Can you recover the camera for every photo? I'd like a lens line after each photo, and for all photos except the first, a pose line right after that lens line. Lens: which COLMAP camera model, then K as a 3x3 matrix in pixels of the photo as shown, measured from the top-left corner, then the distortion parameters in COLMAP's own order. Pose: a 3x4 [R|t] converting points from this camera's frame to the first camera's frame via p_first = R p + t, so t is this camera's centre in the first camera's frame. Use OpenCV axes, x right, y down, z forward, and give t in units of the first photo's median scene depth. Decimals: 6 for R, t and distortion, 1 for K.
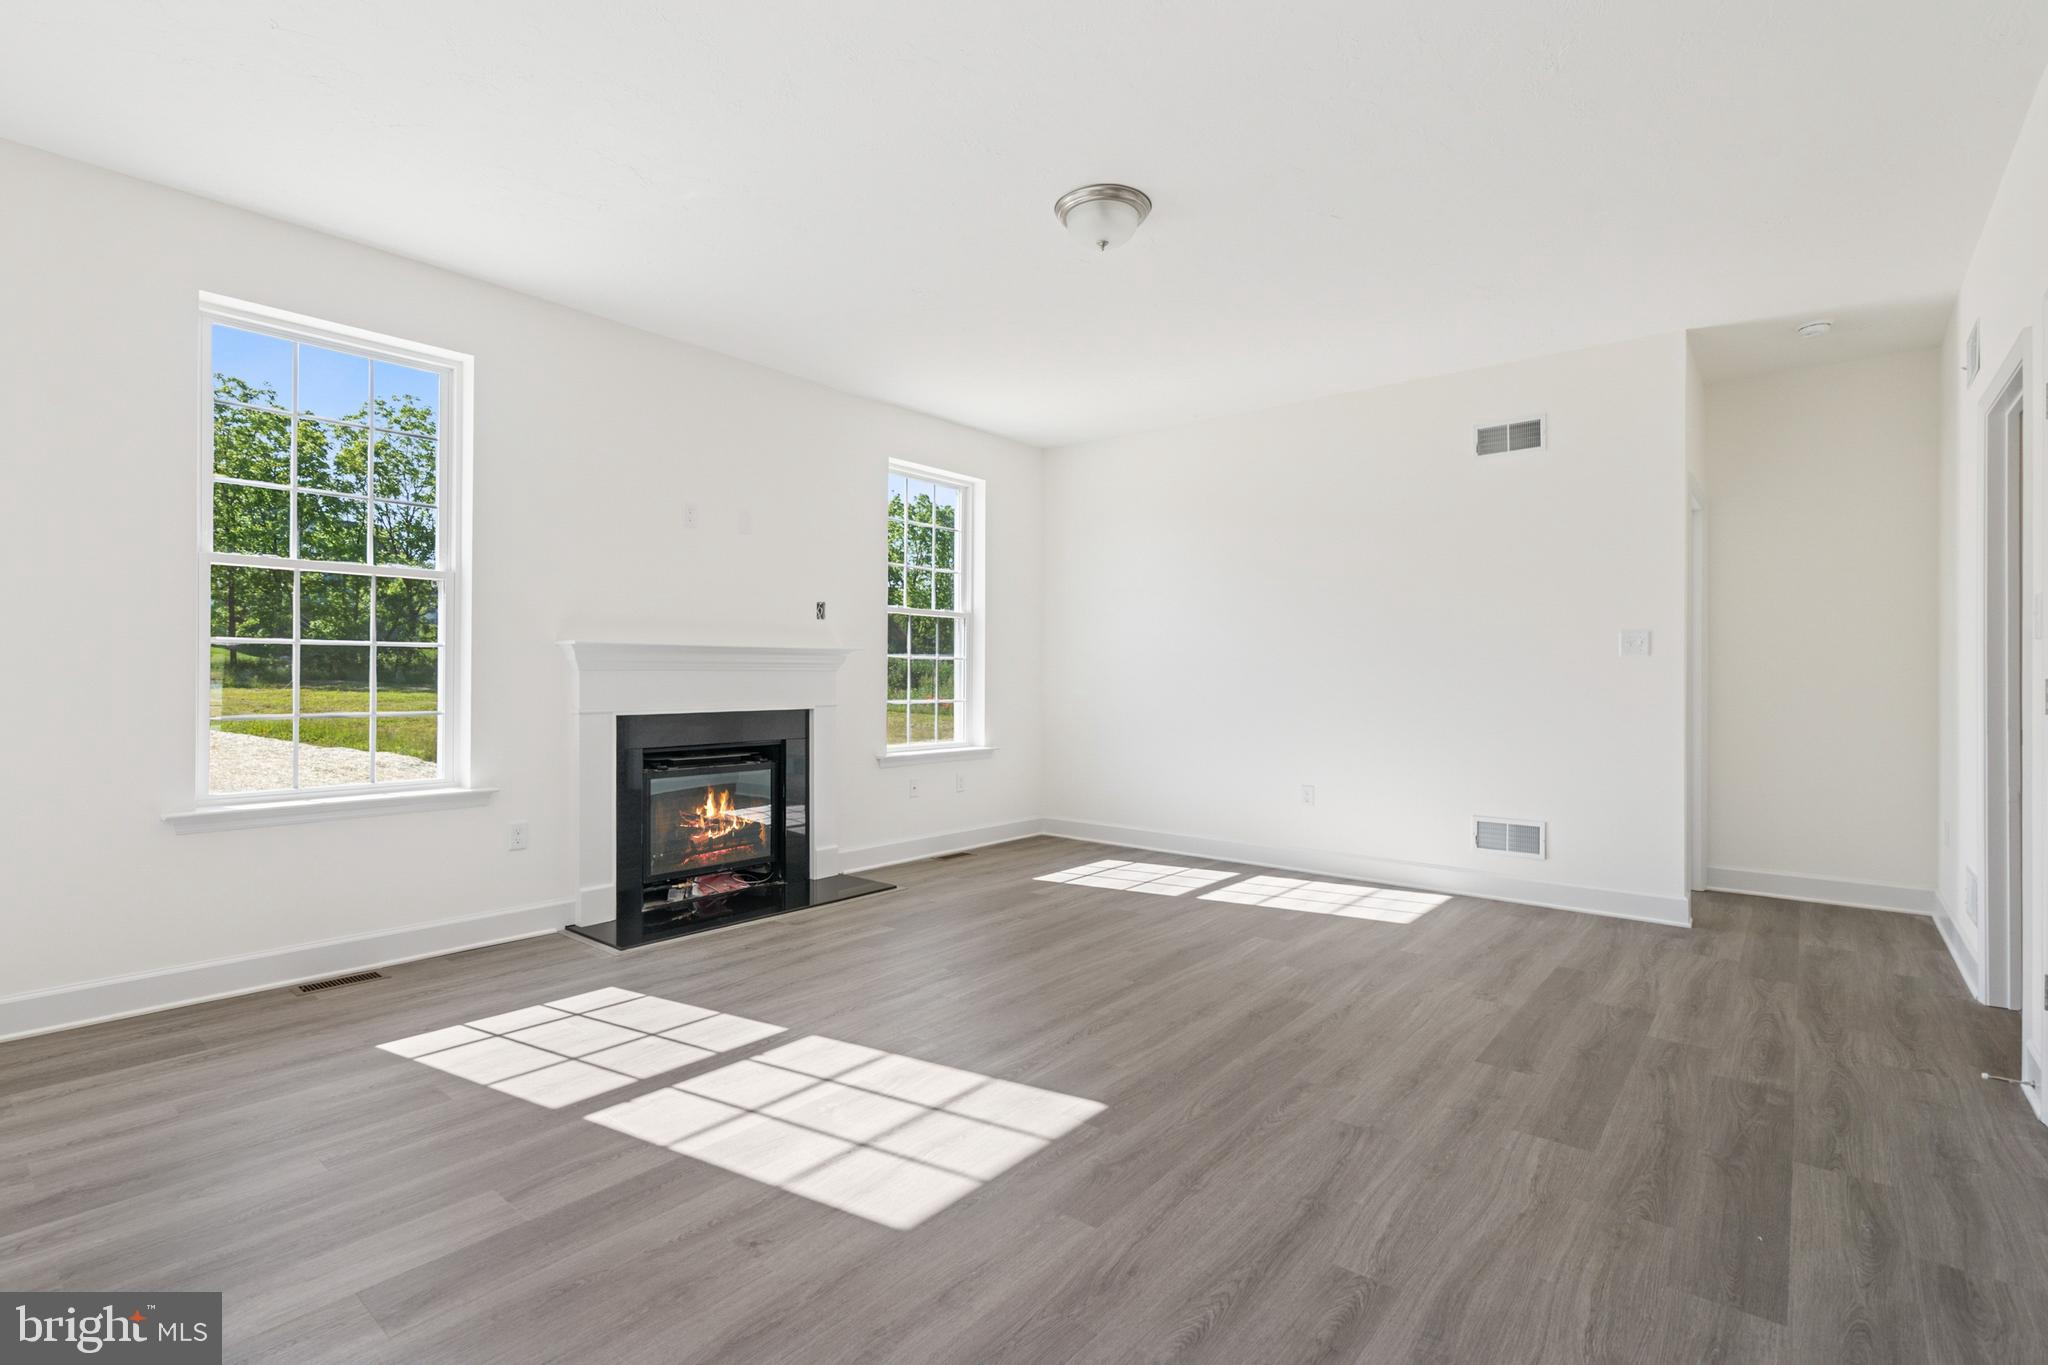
lens RADIAL K [[943.7, 0, 1026.3], [0, 943.7, 677.9], [0, 0, 1]] dist [0.017335, -0.000475]
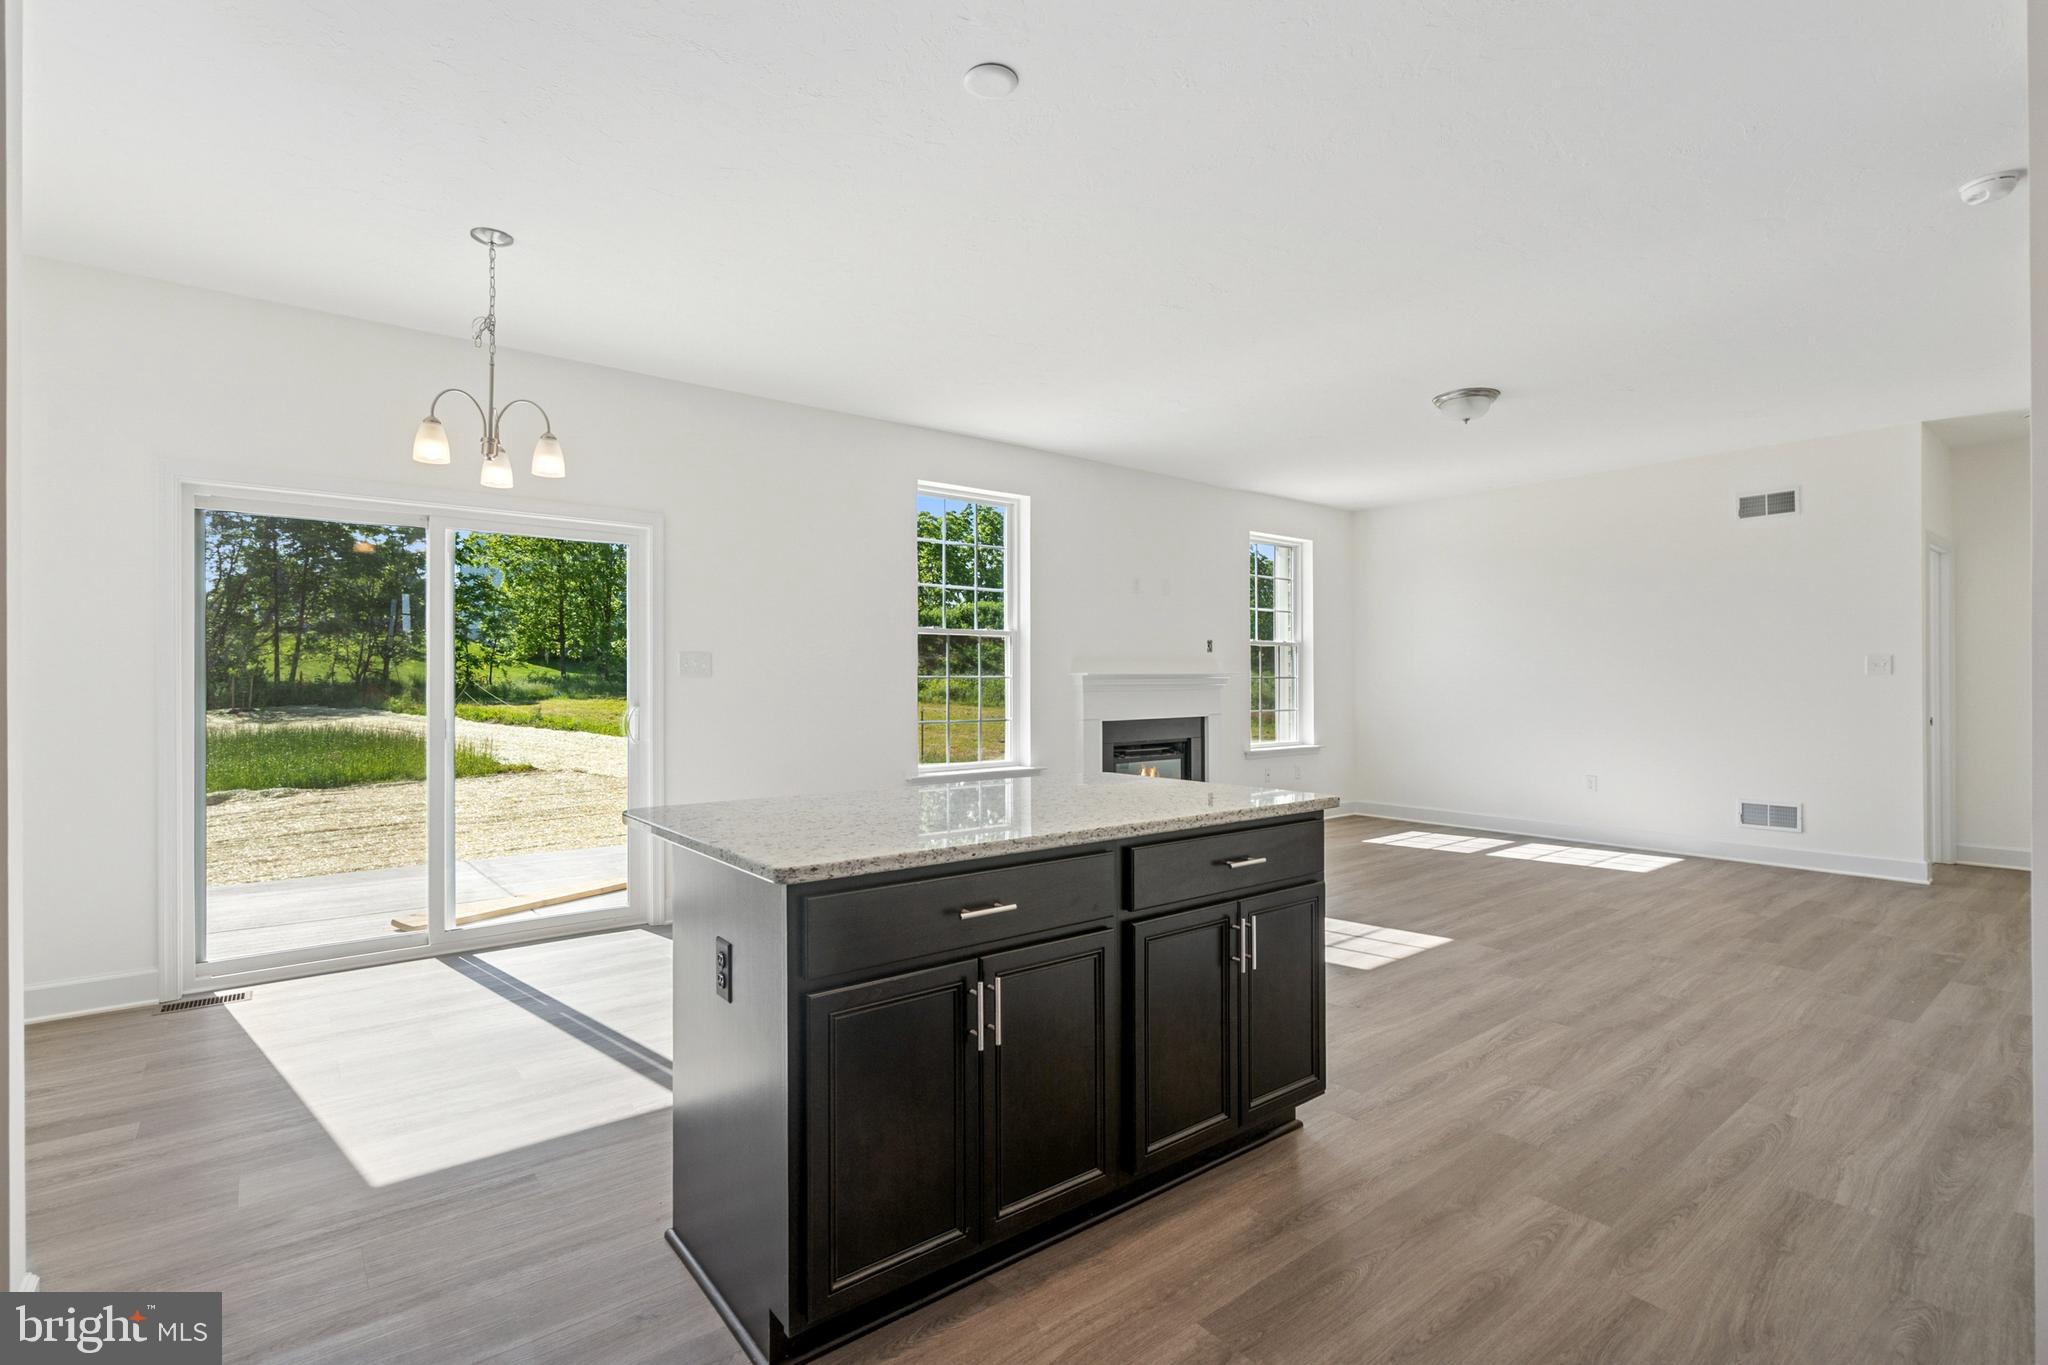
lens RADIAL K [[943.7, 0, 1035.1], [0, 943.7, 684.2], [0, 0, 1]] dist [0.017335, -0.000475]
pose [[0.980834, -0.007656, -0.194693, -0.233092], [0.007844, 0.999969, 0.000192, -0.020054], [0.194685, -0.001715, 0.980864, -0.500873]]
